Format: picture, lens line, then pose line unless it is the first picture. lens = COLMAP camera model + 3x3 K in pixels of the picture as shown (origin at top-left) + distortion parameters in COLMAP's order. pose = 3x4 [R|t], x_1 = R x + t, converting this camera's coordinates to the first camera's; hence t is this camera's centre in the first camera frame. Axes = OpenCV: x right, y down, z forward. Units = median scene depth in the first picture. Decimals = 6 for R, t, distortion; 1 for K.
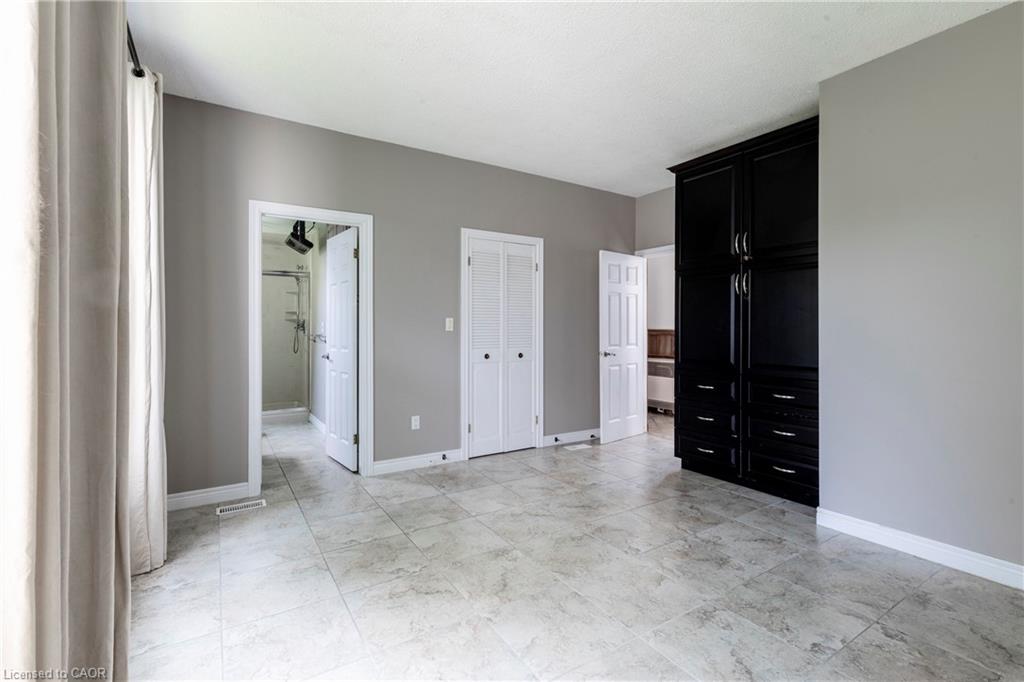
lens RADIAL K [[466.3, 0, 509.8], [0, 466.3, 332.8], [0, 0, 1]] dist [0.009909, 0.000197]
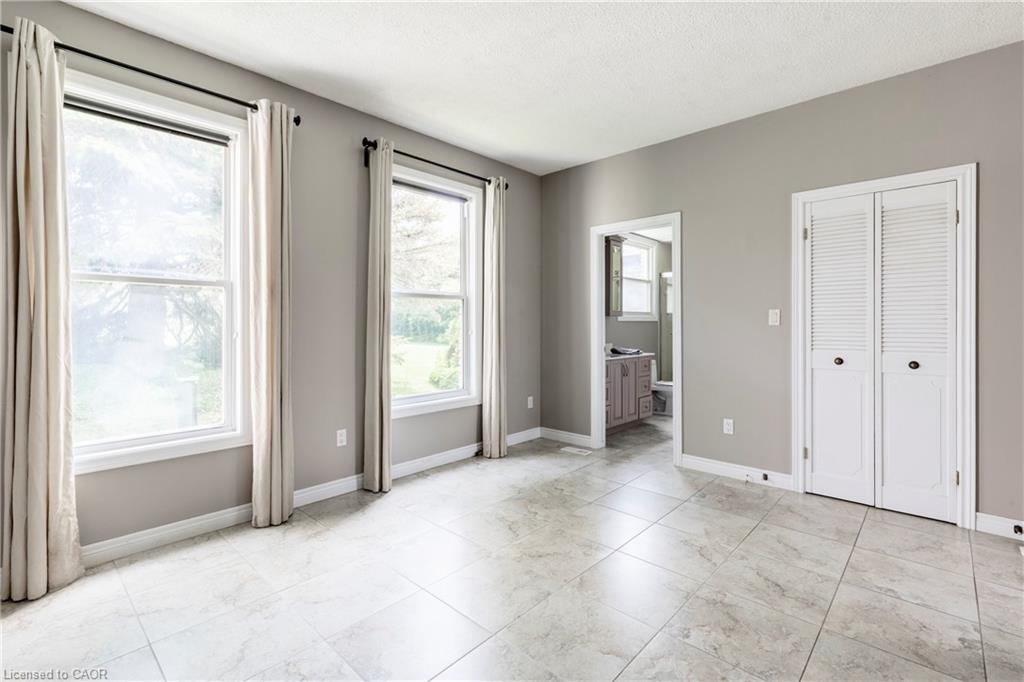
lens RADIAL K [[466.3, 0, 508.7], [0, 466.3, 331.4], [0, 0, 1]] dist [0.009909, 0.000197]
pose [[0.249598, 0.016555, -0.968208, 0.578859], [-0.007146, 0.999858, 0.015254, -0.002777], [0.968323, 0.003111, 0.249681, 0.368365]]
